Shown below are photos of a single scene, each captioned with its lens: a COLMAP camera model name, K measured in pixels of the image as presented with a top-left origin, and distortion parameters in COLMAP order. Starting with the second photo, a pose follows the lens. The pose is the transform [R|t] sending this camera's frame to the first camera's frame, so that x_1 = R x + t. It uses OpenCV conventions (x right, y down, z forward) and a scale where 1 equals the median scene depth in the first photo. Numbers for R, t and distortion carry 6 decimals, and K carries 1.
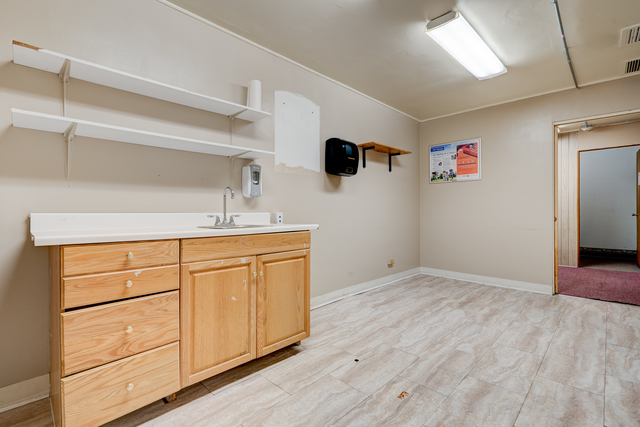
lens RADIAL K [[291.5, 0, 319.7], [0, 291.5, 210.4], [0, 0, 1]] dist [-0.001962, 0.000804]
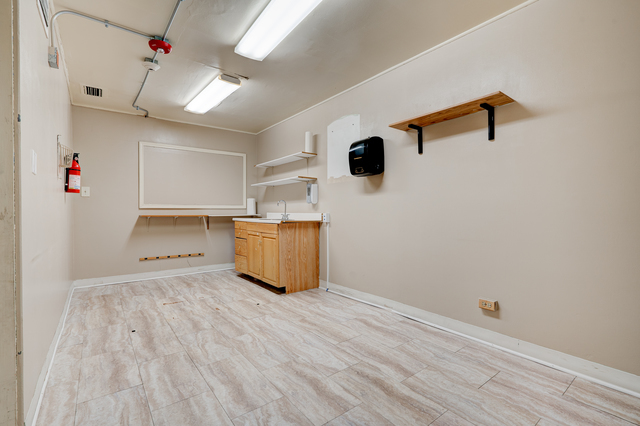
lens RADIAL K [[291.5, 0, 319.9], [0, 291.5, 213.6], [0, 0, 1]] dist [-0.001962, 0.000804]
pose [[-0.132629, 0.008854, -0.991126, 1.372091], [0.003474, 0.999958, 0.008469, -0.002401], [0.991160, -0.002320, -0.132655, 1.266590]]
